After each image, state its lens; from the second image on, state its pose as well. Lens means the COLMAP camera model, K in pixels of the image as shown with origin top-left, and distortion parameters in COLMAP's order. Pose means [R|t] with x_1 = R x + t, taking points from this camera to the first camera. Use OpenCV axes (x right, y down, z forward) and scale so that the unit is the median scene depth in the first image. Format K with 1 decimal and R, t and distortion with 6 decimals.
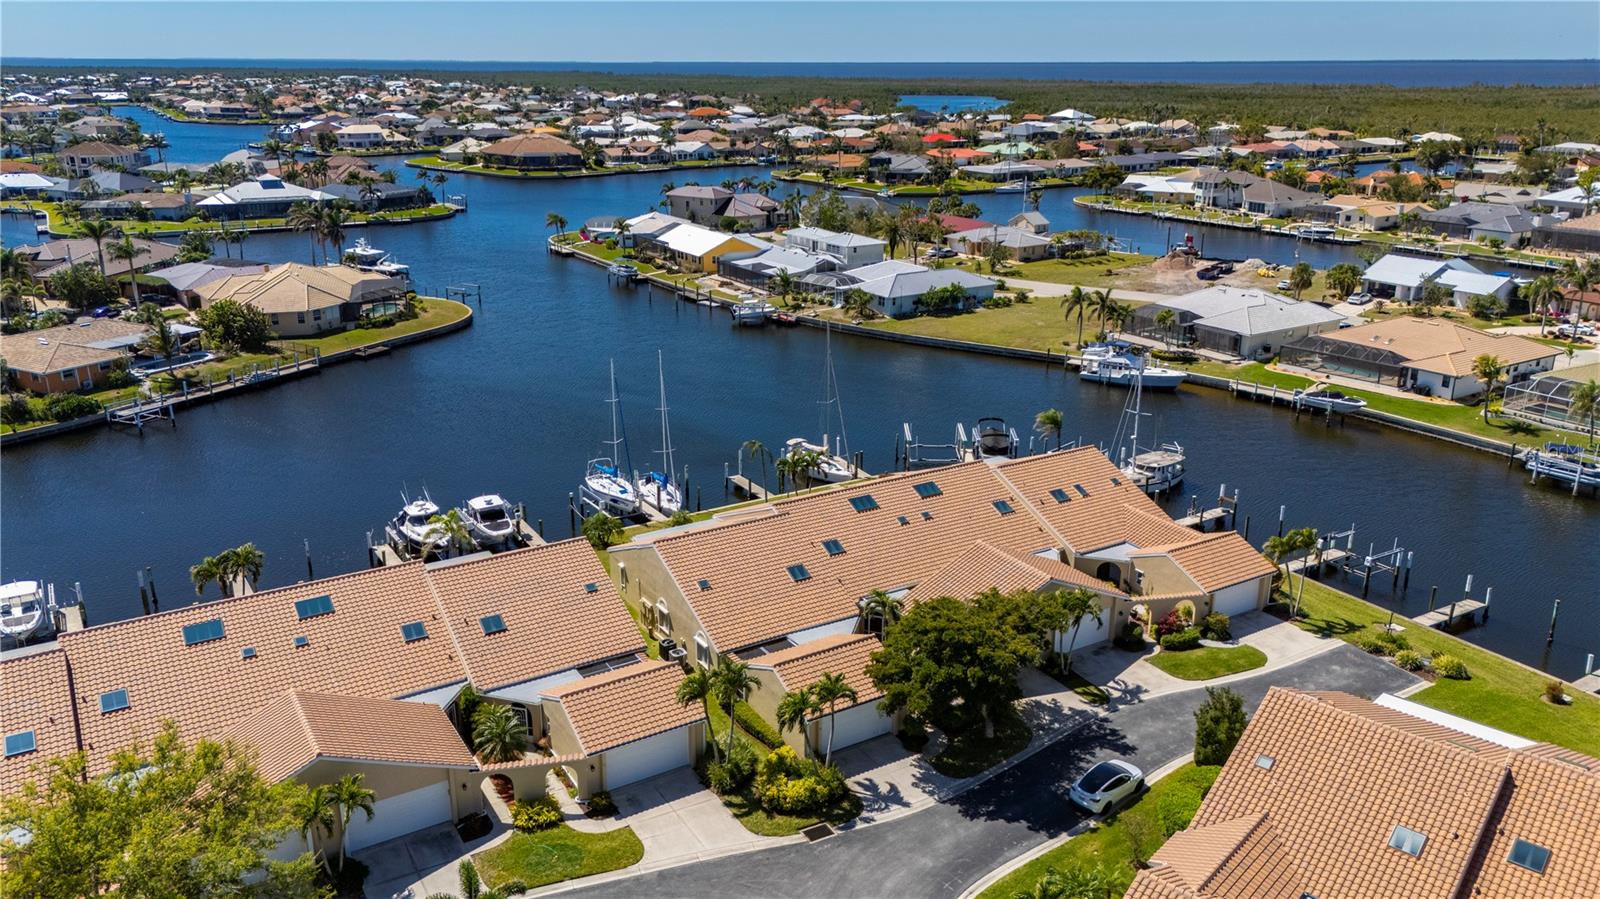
lens RADIAL K [[1175.7, 0, 796.7], [0, 1175.7, 479.2], [0, 0, 1]] dist [0.070748, -0.073754]
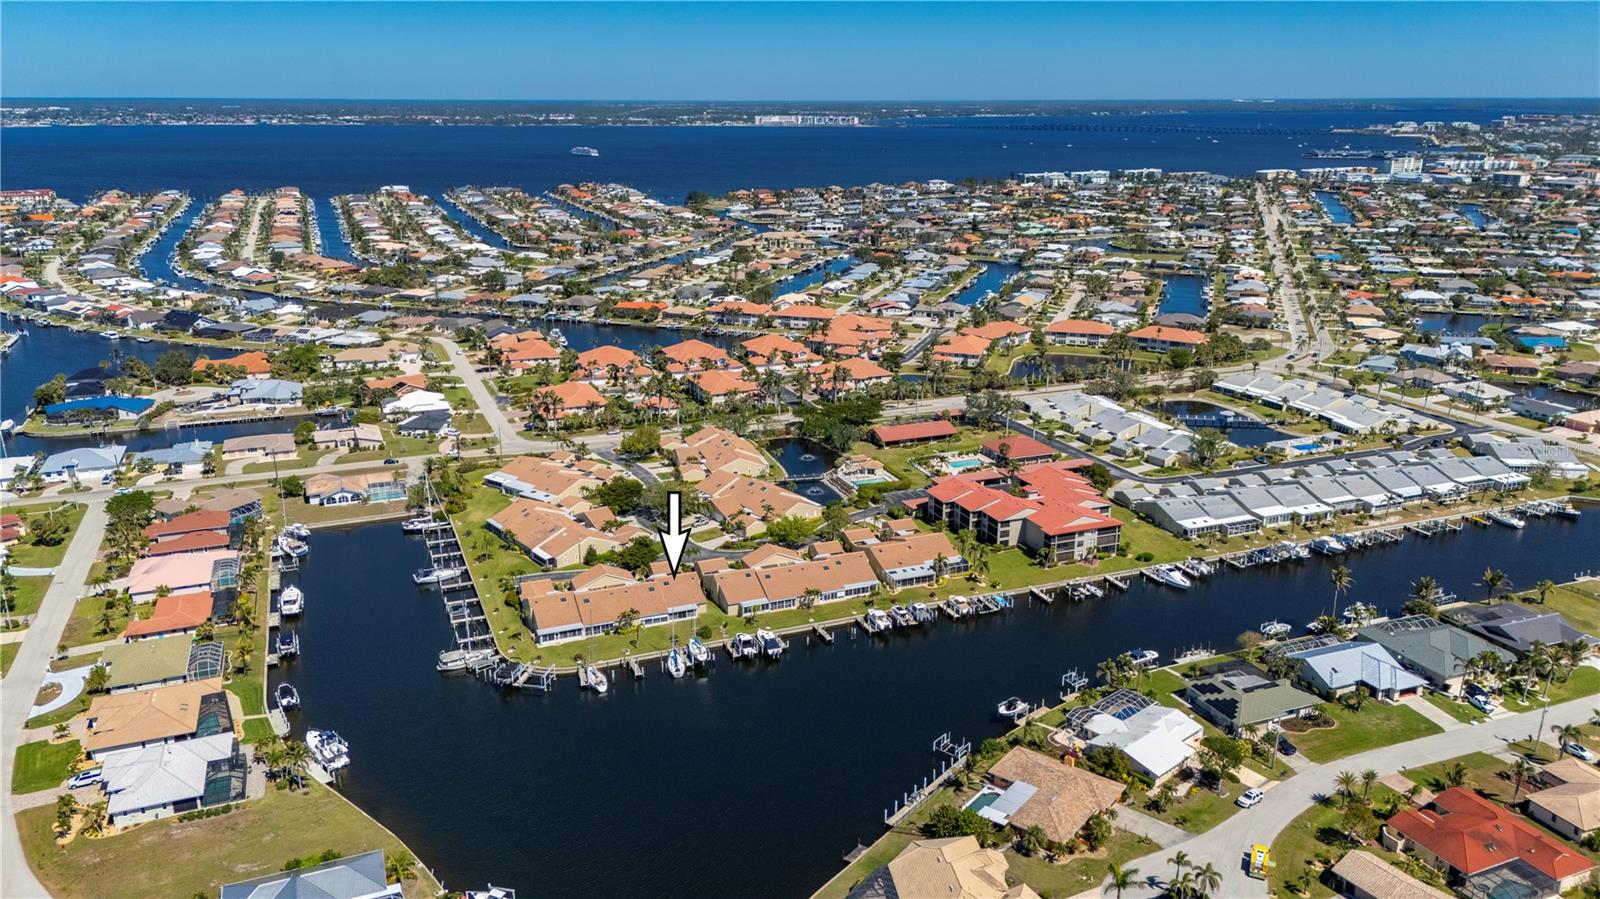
lens RADIAL K [[1165.6, 0, 796.3], [0, 1165.6, 450.9], [0, 0, 1]] dist [0.079213, -0.093454]
pose [[-0.985995, -0.049948, 0.159122, -0.416084], [0.054184, 0.806407, 0.588873, -1.000110], [-0.157730, 0.589248, -0.792407, 1.519480]]
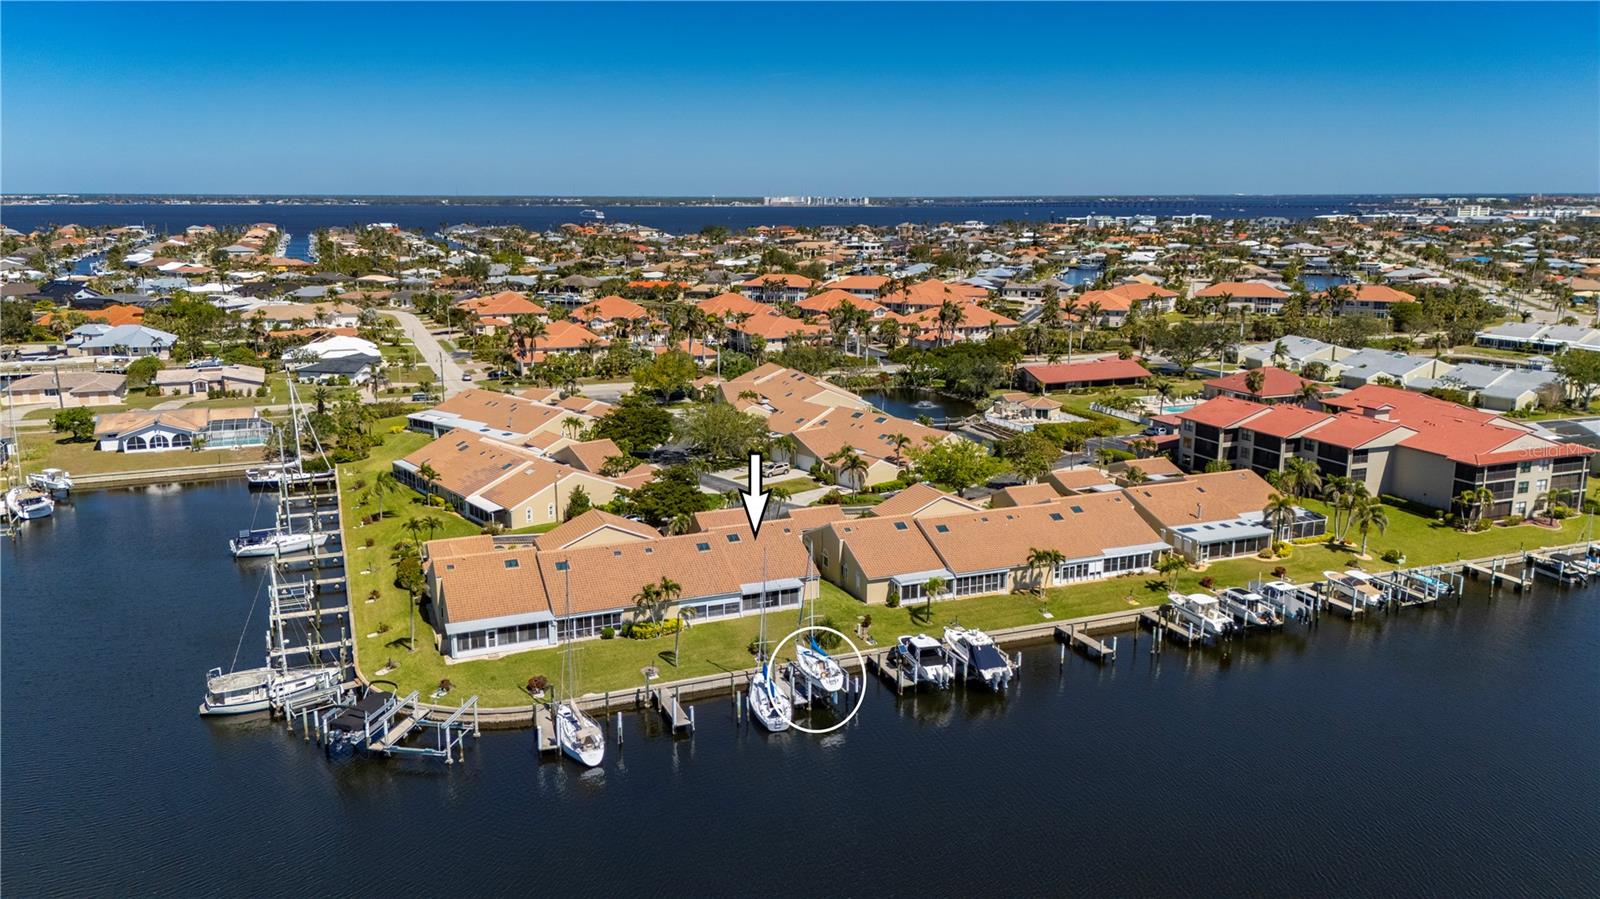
lens RADIAL K [[1165.6, 0, 796.3], [0, 1165.6, 450.9], [0, 0, 1]] dist [0.079213, -0.093454]
pose [[-0.985419, -0.037909, 0.165868, -0.173206], [0.055504, 0.849909, 0.523997, -0.399551], [-0.160837, 0.525563, -0.835413, 1.012827]]
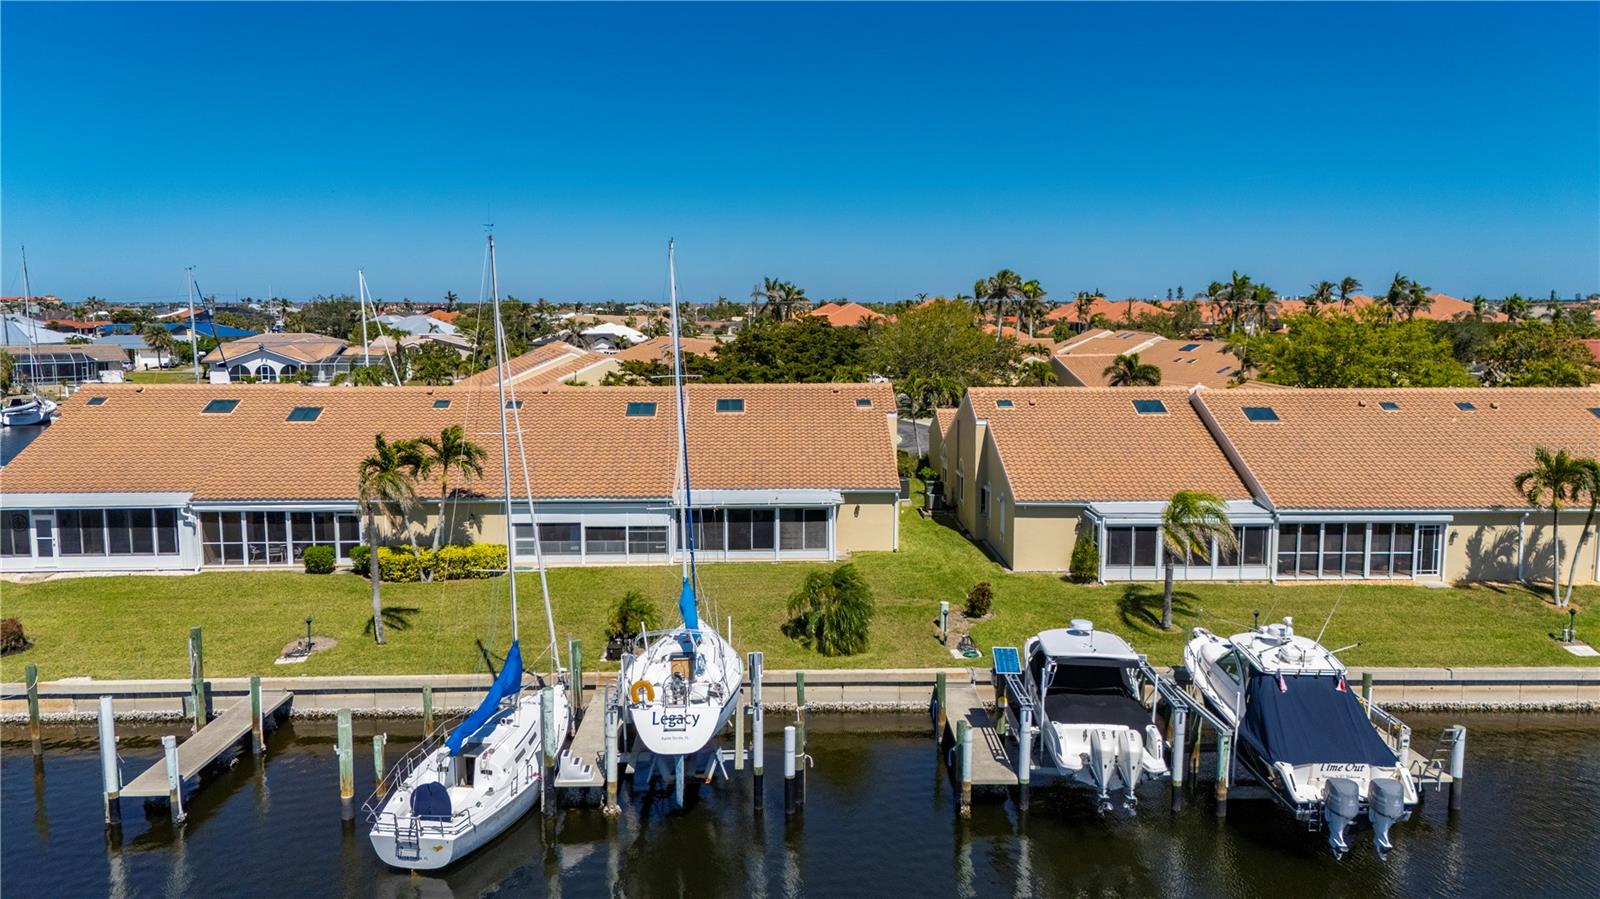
lens RADIAL K [[1175.7, 0, 796.7], [0, 1175.7, 479.2], [0, 0, 1]] dist [0.070748, -0.073754]
pose [[-0.860871, -0.076374, 0.503059, -0.192444], [0.169393, 0.889258, 0.424884, -0.095565], [-0.479800, 0.450984, -0.752599, 0.687357]]
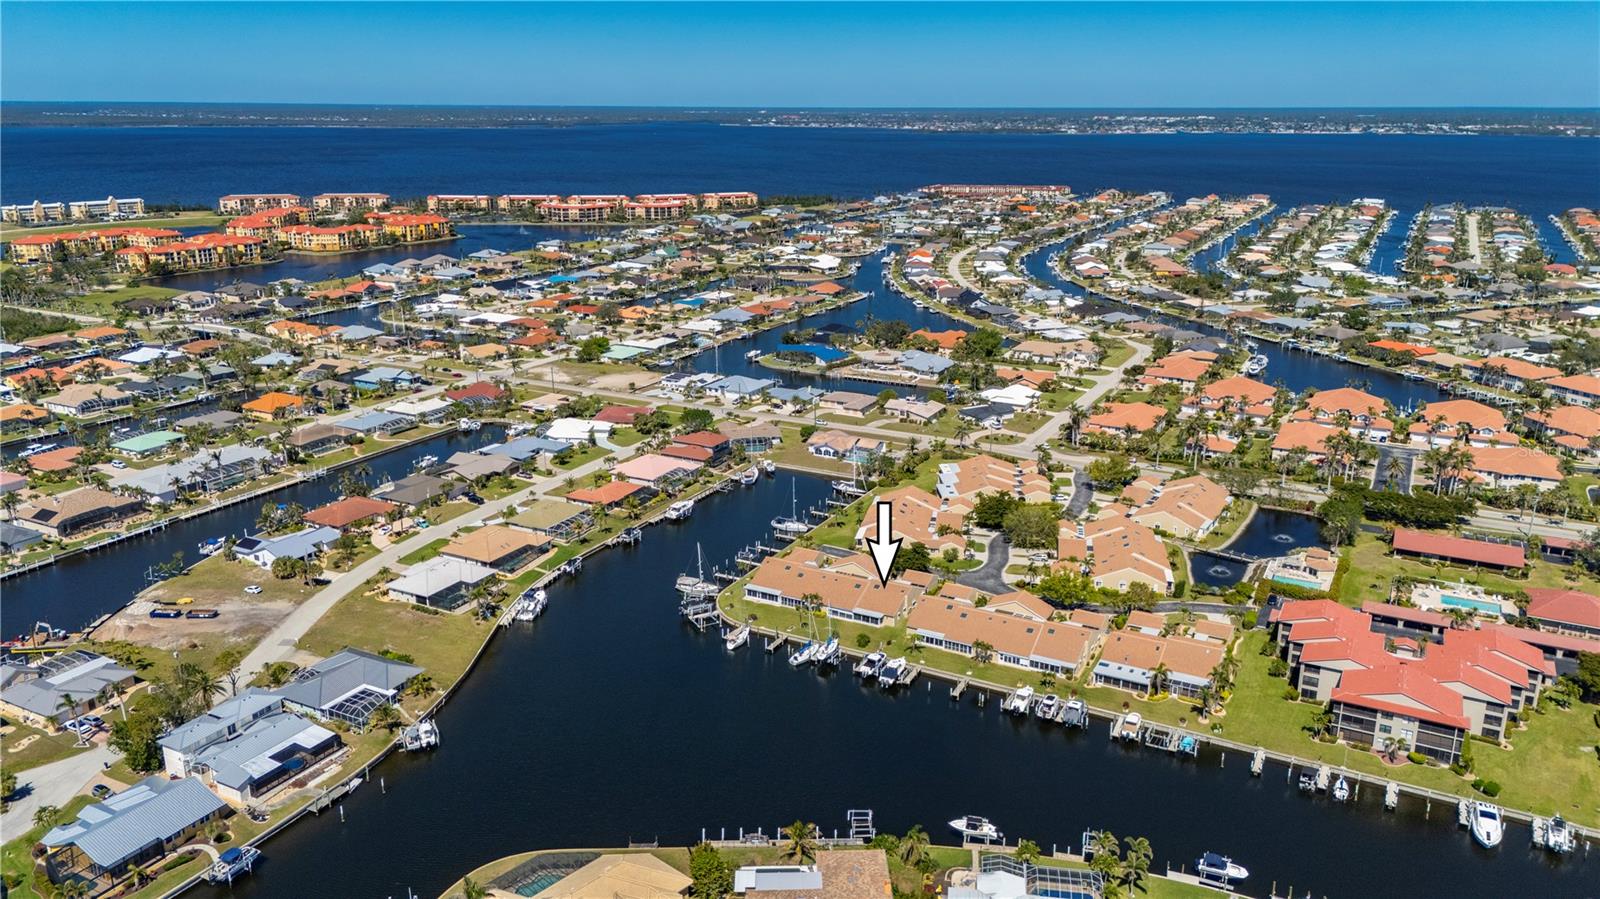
lens RADIAL K [[1165.6, 0, 796.3], [0, 1165.6, 450.9], [0, 0, 1]] dist [0.079213, -0.093454]
pose [[-0.502313, -0.249080, 0.828035, -1.176449], [0.285354, 0.856215, 0.430662, -0.817019], [-0.816244, 0.452610, -0.359012, 1.002467]]
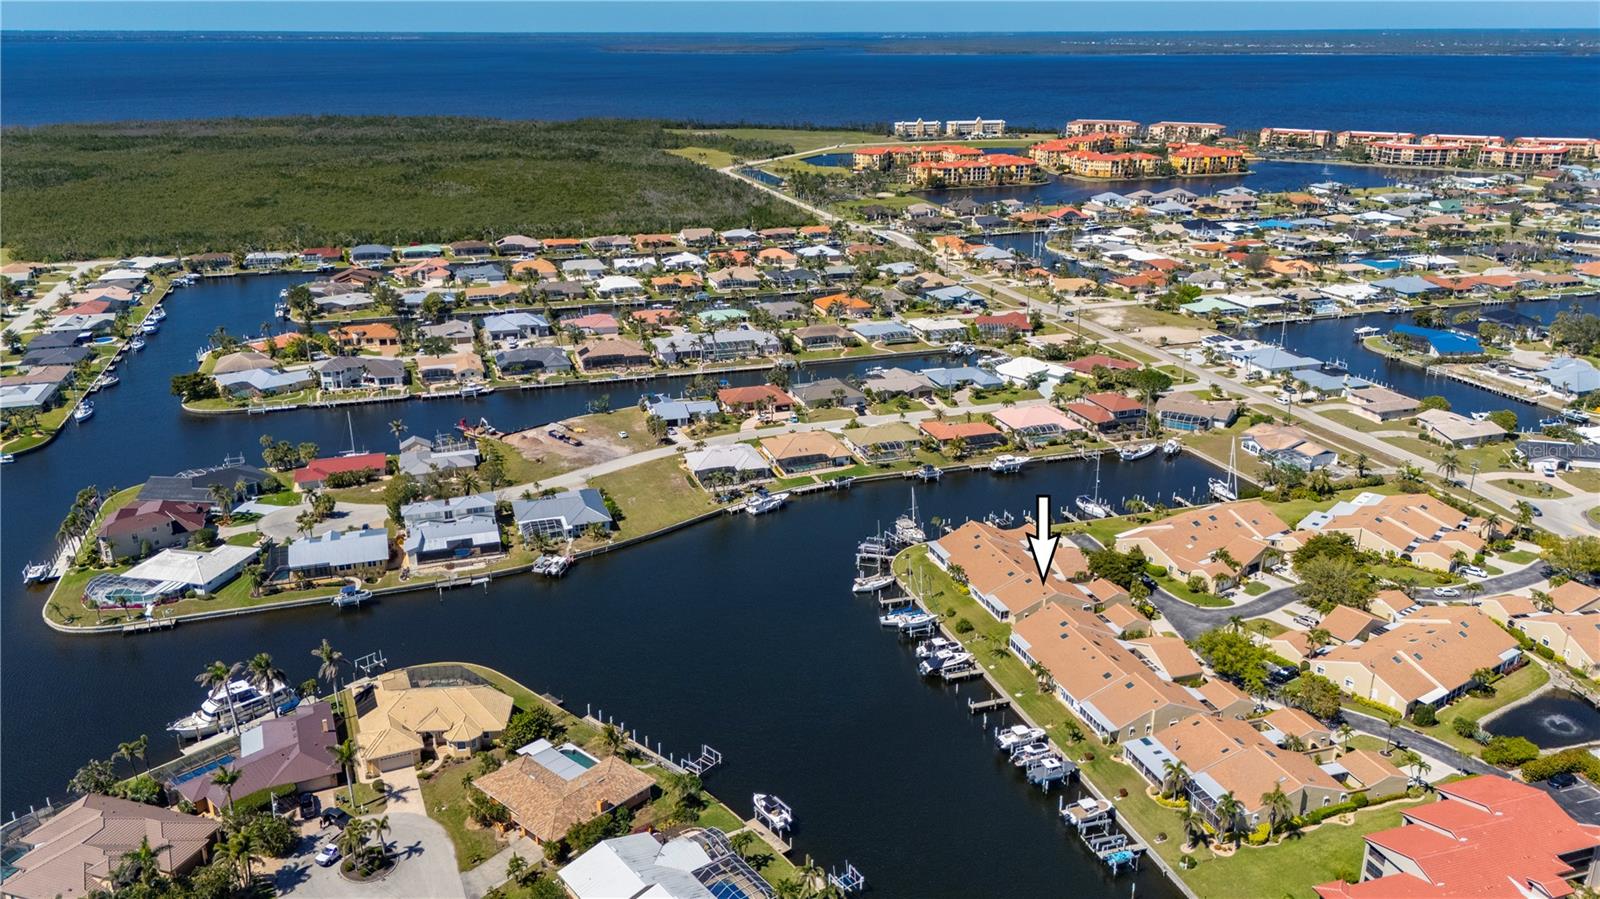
lens RADIAL K [[1190.9, 0, 800.0], [0, 1190.9, 449.5], [0, 0, 1]] dist [0.073319, -0.071612]
pose [[0.234735, -0.323934, 0.916497, -1.291561], [0.326066, 0.914453, 0.239700, -0.537254], [-0.915740, 0.242573, 0.320278, 0.217637]]
